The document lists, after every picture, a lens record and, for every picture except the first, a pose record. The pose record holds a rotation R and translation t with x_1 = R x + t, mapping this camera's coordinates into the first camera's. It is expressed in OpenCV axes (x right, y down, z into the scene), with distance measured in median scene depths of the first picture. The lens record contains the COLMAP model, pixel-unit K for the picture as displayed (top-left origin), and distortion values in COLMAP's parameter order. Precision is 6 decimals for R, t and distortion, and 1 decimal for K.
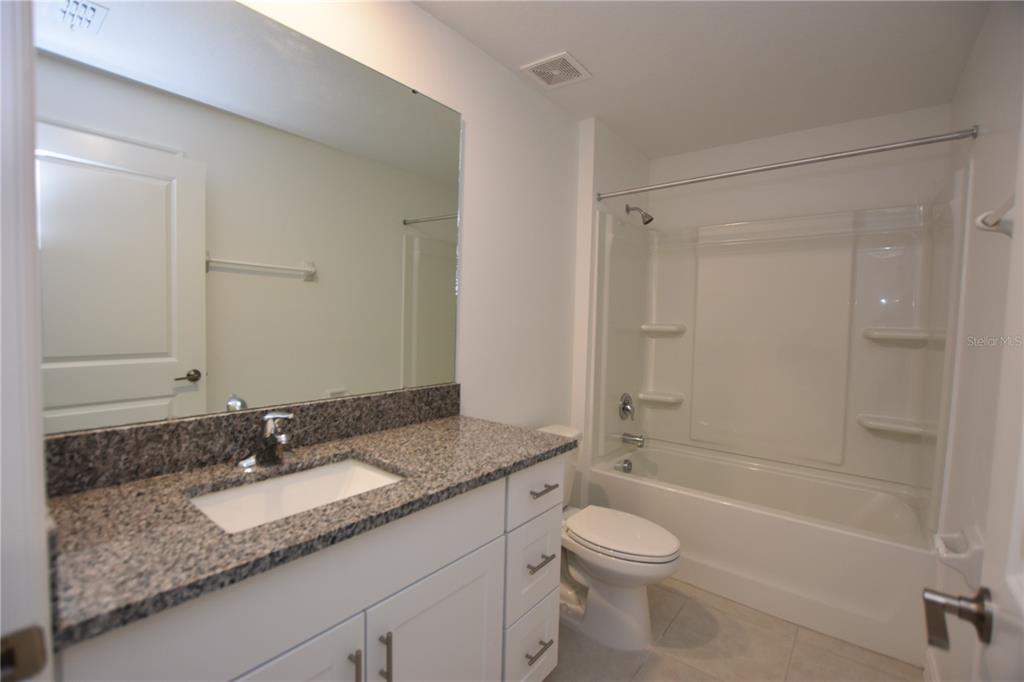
lens RADIAL K [[460.1, 0, 506.6], [0, 460.1, 340.7], [0, 0, 1]] dist [-0.015900, 0.001533]
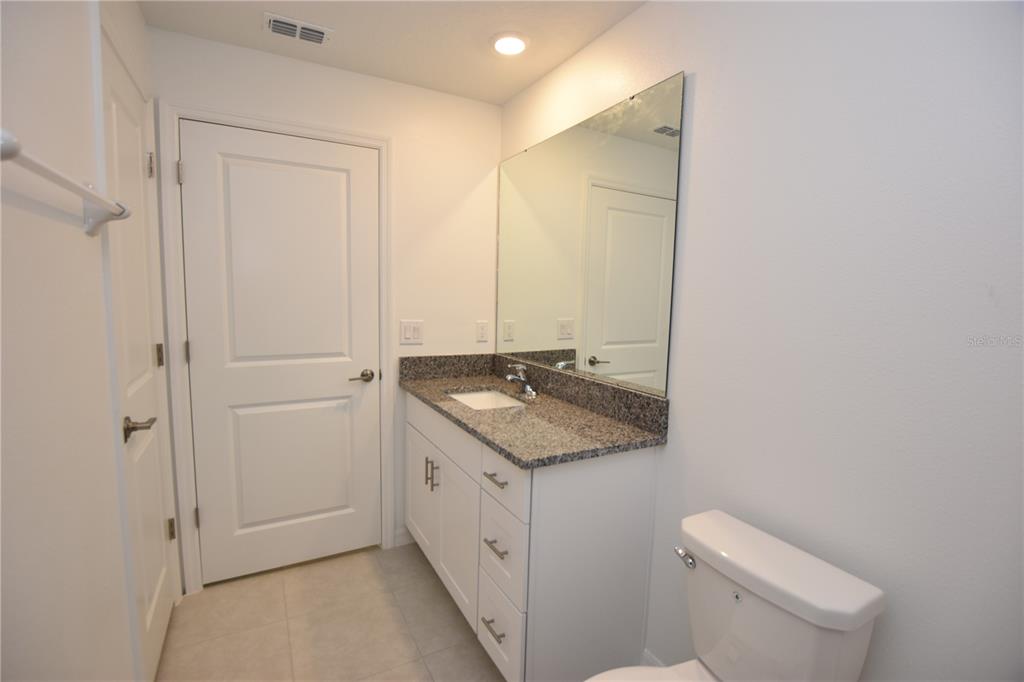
lens RADIAL K [[460.1, 0, 503.3], [0, 460.1, 346.7], [0, 0, 1]] dist [-0.015900, 0.001533]
pose [[-0.351182, 0.068511, -0.933797, 0.863502], [-0.095789, 0.989458, 0.108619, -0.073295], [0.931394, 0.127592, -0.340918, 1.115635]]
